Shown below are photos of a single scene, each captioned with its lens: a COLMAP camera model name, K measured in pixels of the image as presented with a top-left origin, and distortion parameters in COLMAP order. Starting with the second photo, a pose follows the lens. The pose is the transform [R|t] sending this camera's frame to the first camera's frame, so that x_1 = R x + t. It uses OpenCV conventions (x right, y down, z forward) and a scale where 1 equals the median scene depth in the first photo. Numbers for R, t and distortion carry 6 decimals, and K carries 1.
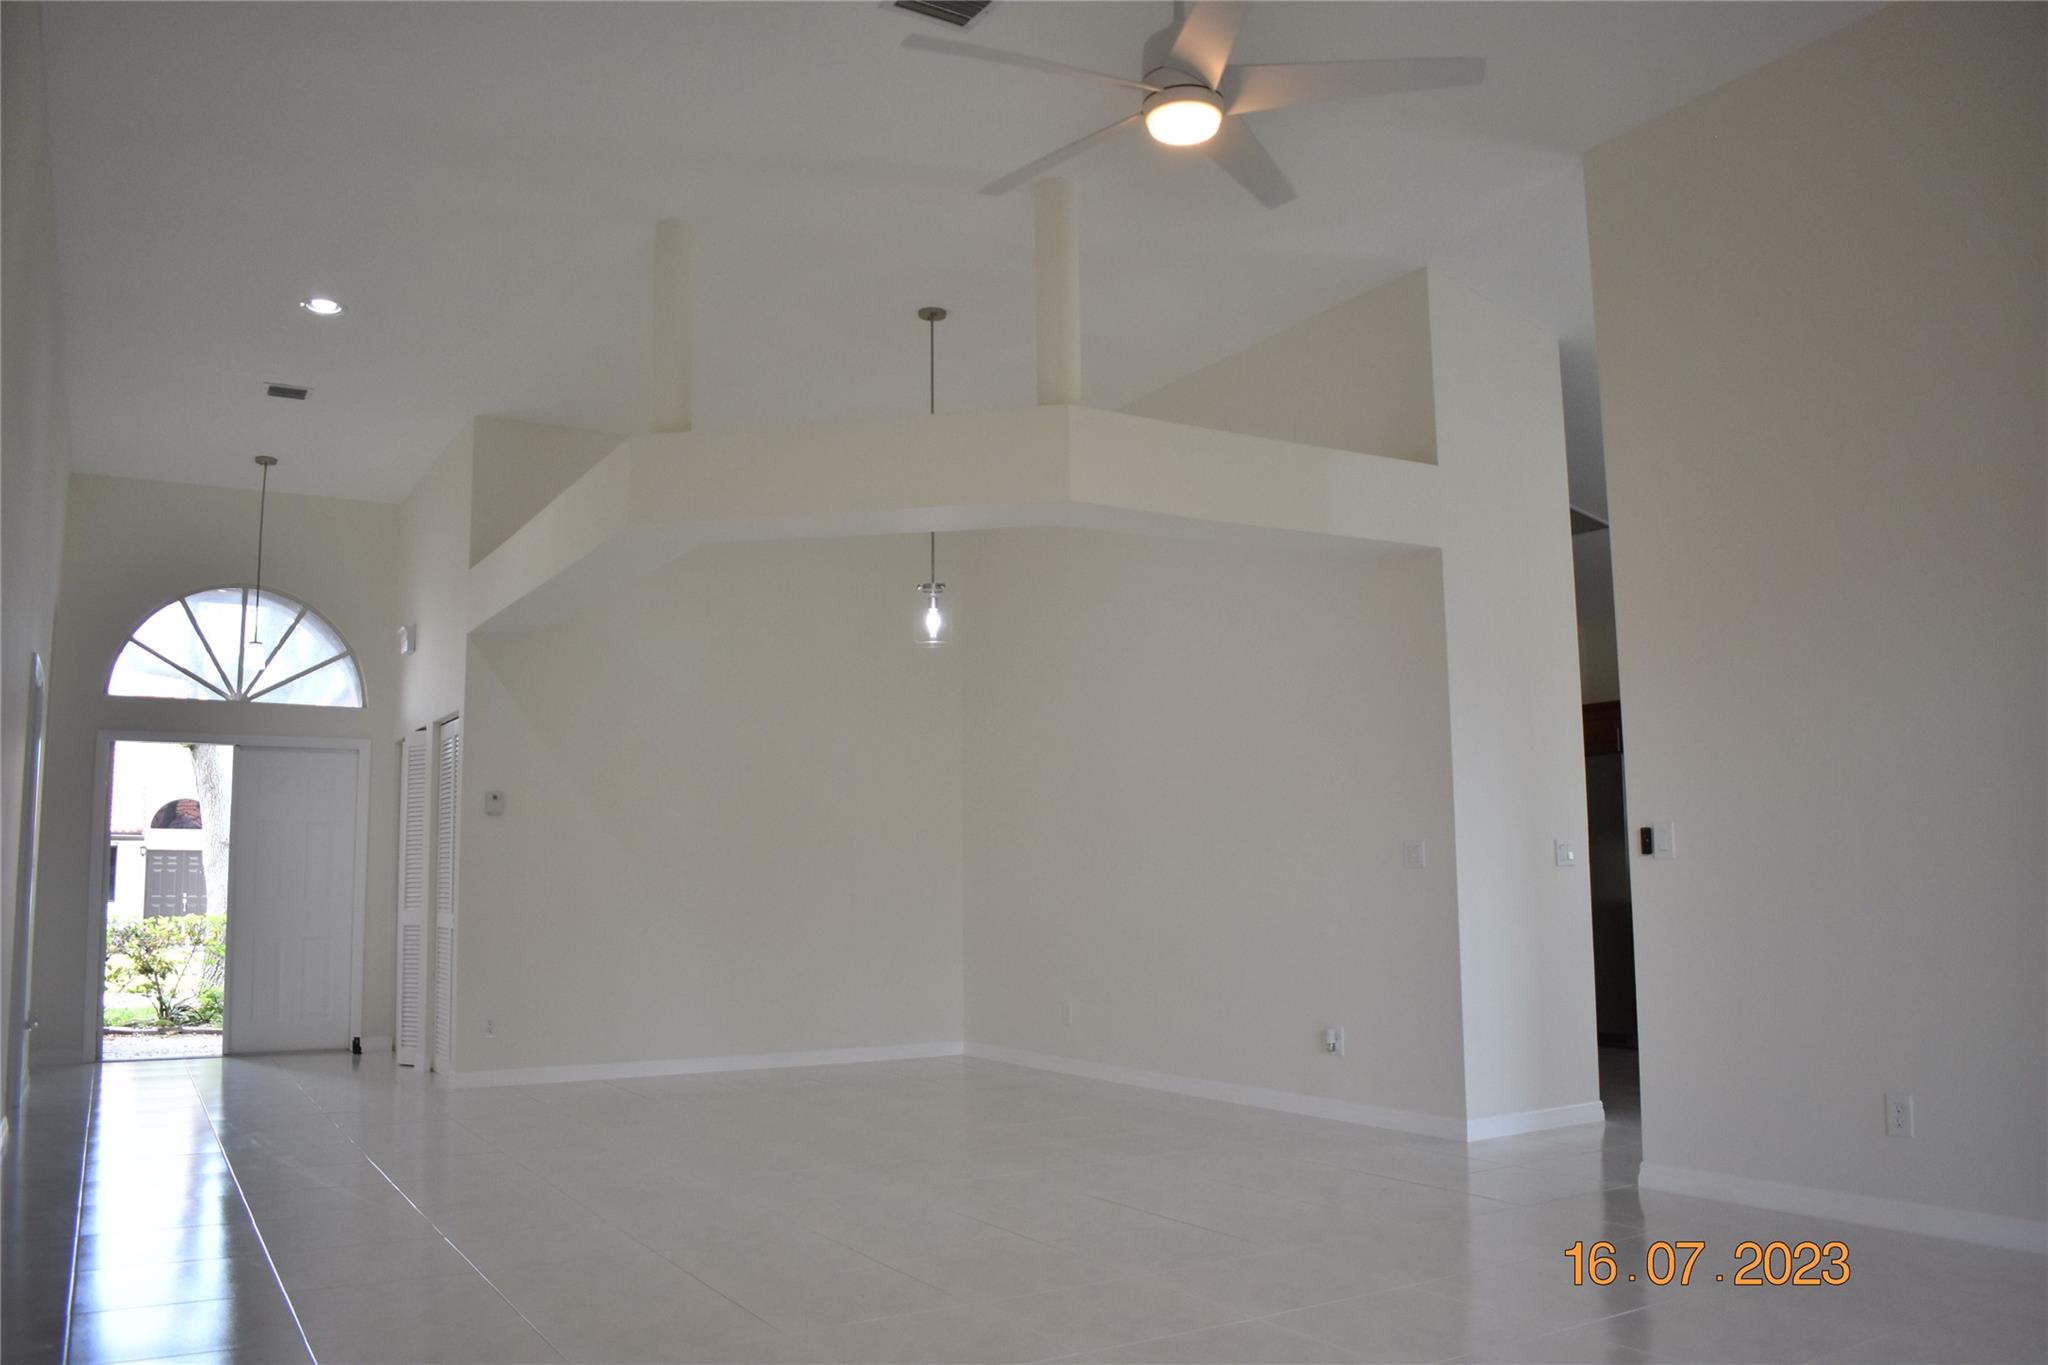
lens RADIAL K [[1620.9, 0, 1028.3], [0, 1620.9, 686.5], [0, 0, 1]] dist [-0.089927, 0.010782]
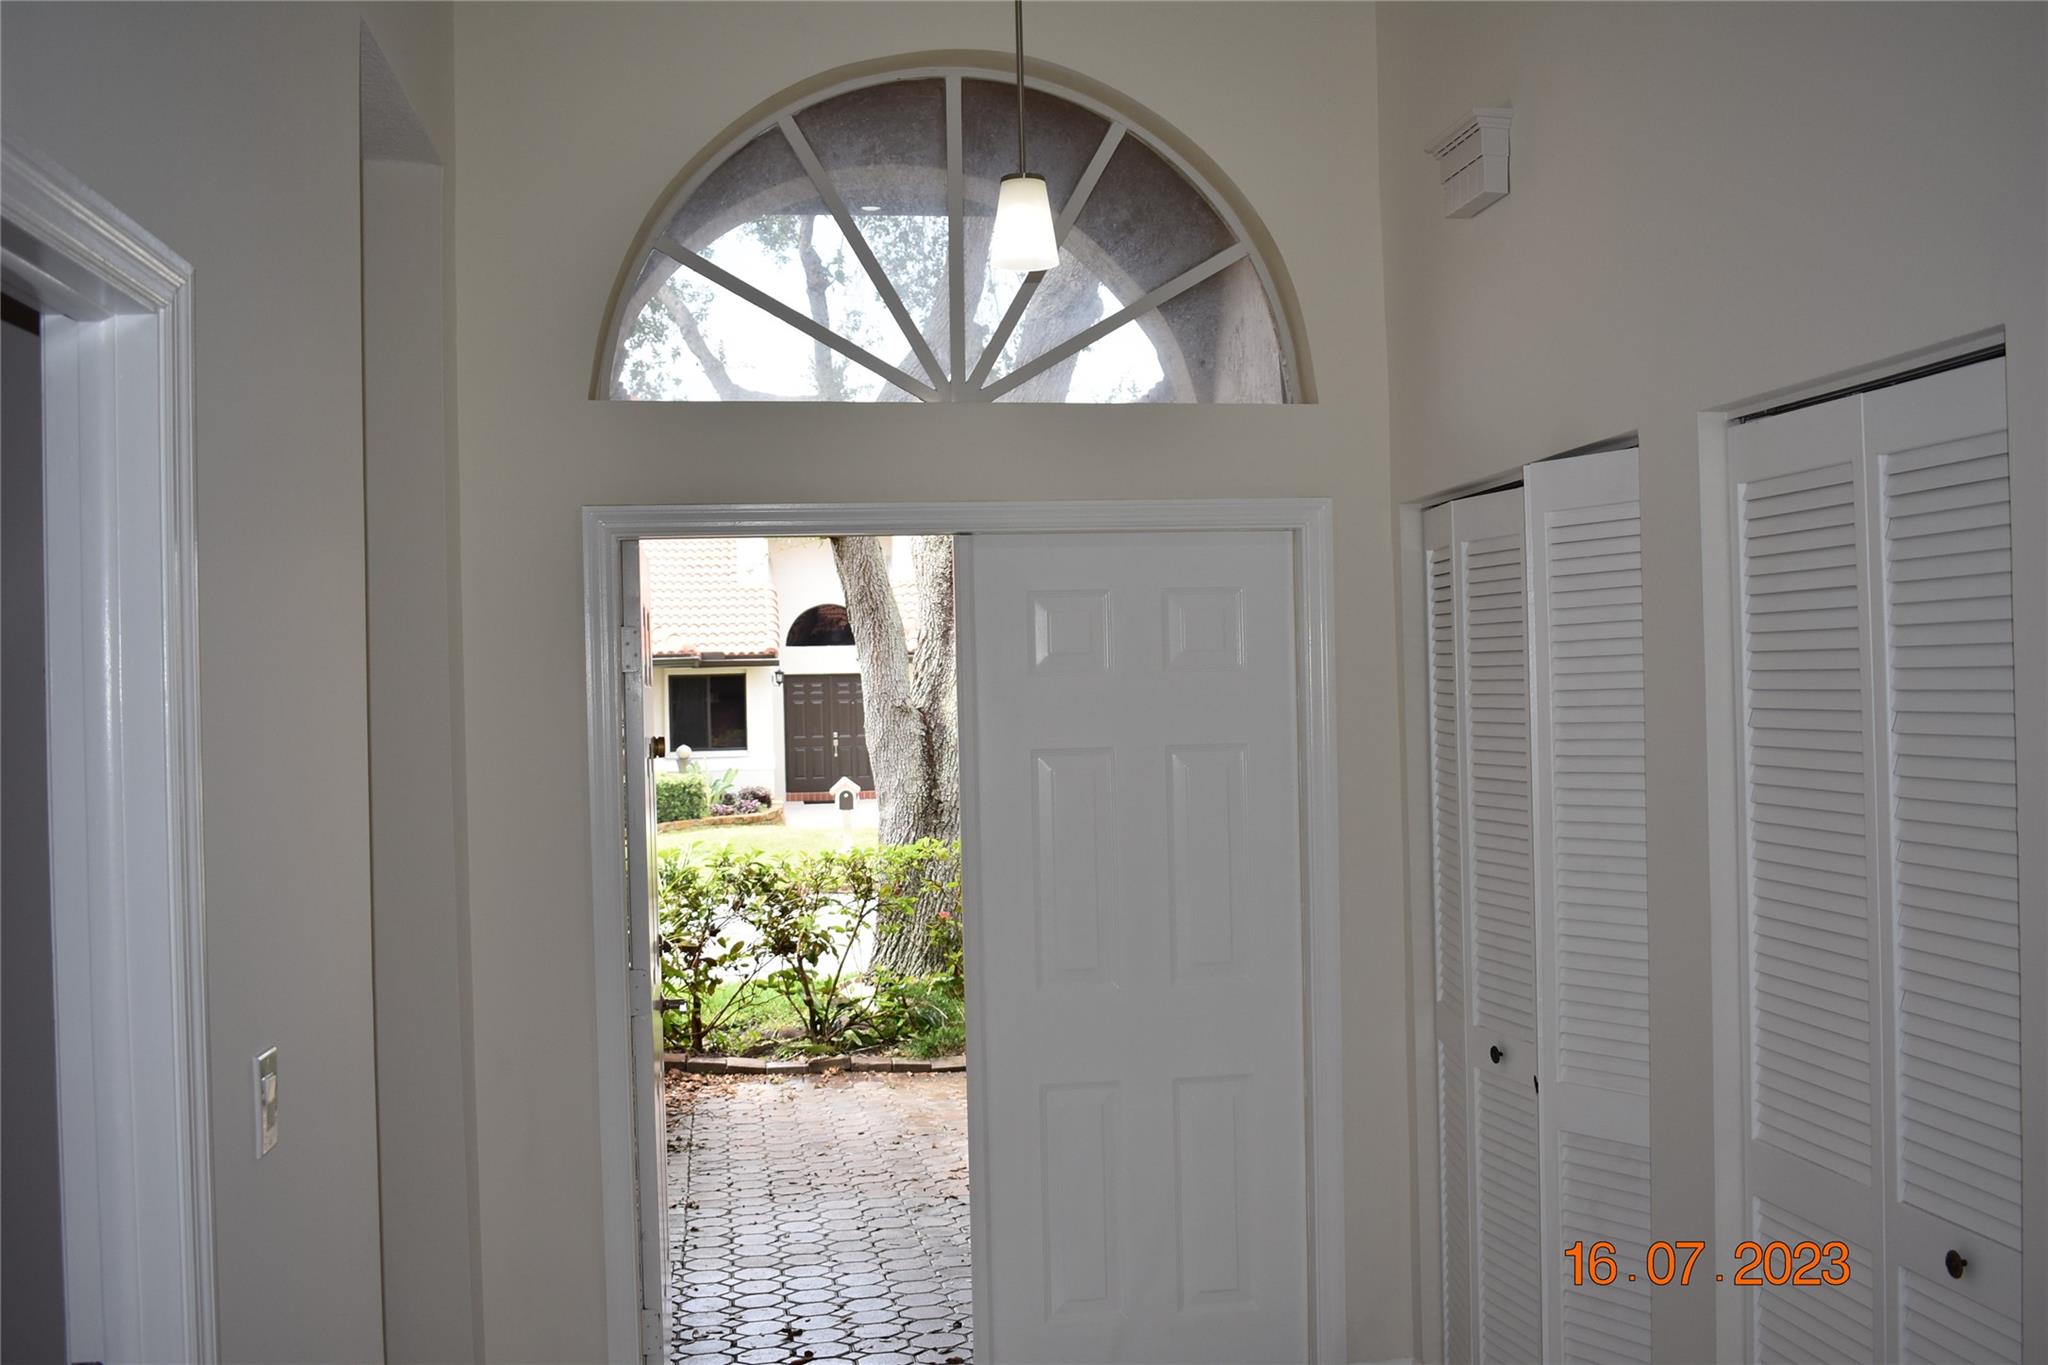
lens RADIAL K [[1951.8, 0, 1024.0], [0, 1951.8, 682.5], [0, 0, 1]] dist [-0.119592, -0.001263]
pose [[0.925047, -0.011531, -0.379678, -0.223520], [0.060180, 0.991364, 0.116514, 0.014082], [0.375056, -0.130630, 0.917752, 0.419236]]
